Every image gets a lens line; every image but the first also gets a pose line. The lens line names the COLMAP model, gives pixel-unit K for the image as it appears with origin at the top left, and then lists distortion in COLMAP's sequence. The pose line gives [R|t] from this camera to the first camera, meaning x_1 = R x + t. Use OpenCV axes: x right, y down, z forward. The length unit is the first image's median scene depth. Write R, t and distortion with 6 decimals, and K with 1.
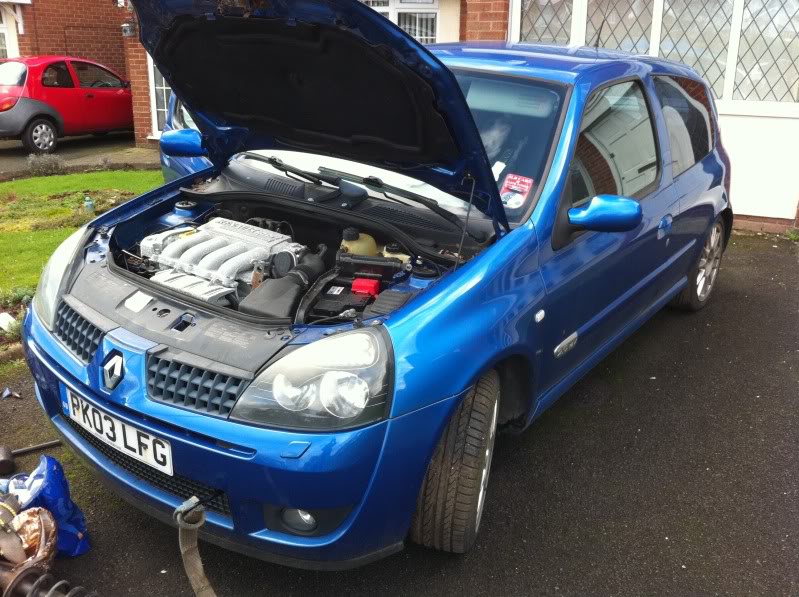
lens RADIAL K [[715.6, 0, 417.4], [0, 715.6, 300.9], [0, 0, 1]] dist [0.124703, -0.264408]
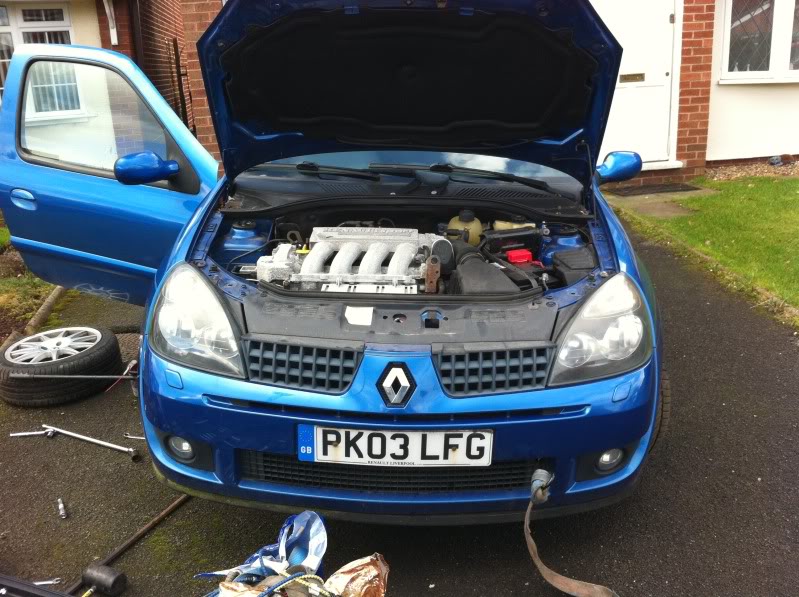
lens RADIAL K [[691.9, 0, 429.4], [0, 691.9, 295.4], [0, 0, 1]] dist [0.135500, -0.226887]
pose [[0.829974, -0.221042, 0.512137, -0.828563], [0.229468, 0.972146, 0.047708, -0.049732], [-0.508417, 0.077923, 0.857578, 0.196486]]
